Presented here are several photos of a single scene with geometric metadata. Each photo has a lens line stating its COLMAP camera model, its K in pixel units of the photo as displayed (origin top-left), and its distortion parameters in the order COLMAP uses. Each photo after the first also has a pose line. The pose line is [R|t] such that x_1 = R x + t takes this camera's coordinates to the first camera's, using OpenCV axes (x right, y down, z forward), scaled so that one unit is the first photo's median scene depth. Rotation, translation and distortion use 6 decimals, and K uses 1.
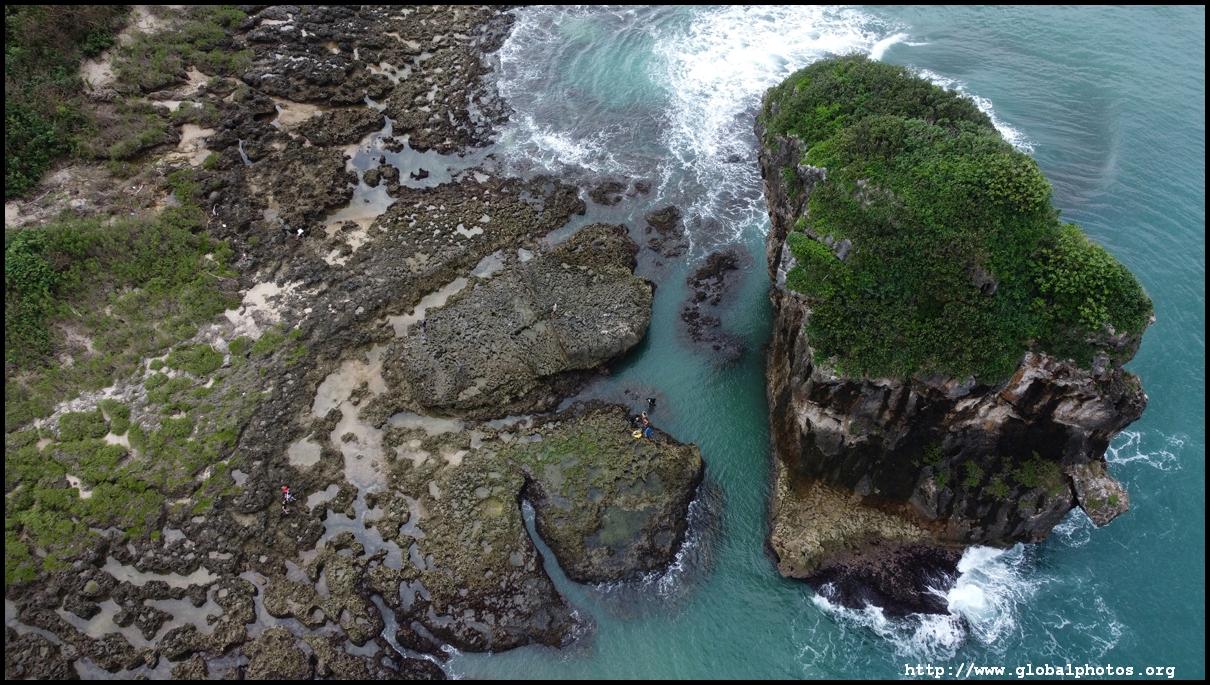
lens RADIAL K [[906.0, 0, 601.3], [0, 906.0, 341.7], [0, 0, 1]] dist [0.005660, -0.006176]
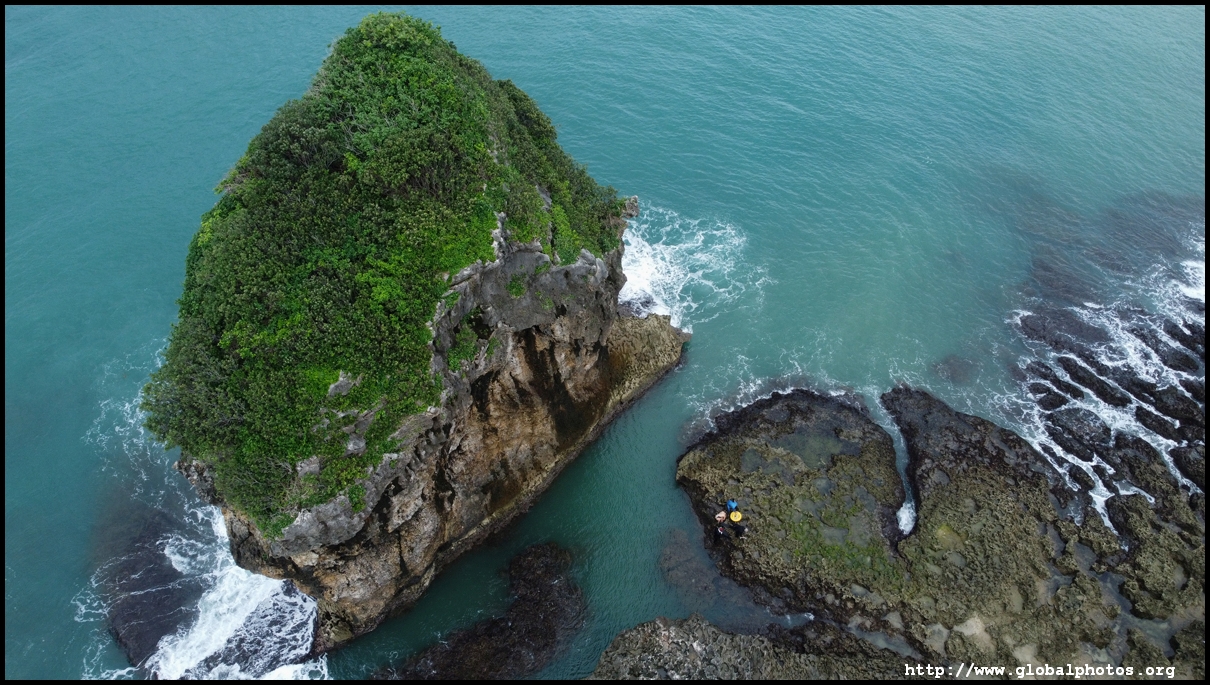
lens RADIAL K [[906.0, 0, 601.3], [0, 906.0, 341.7], [0, 0, 1]] dist [0.005660, -0.006176]
pose [[-0.815530, -0.435899, 0.380661, -0.084059], [0.457787, -0.083517, 0.885130, -0.547533], [-0.354036, 0.896112, 0.267659, 0.632528]]
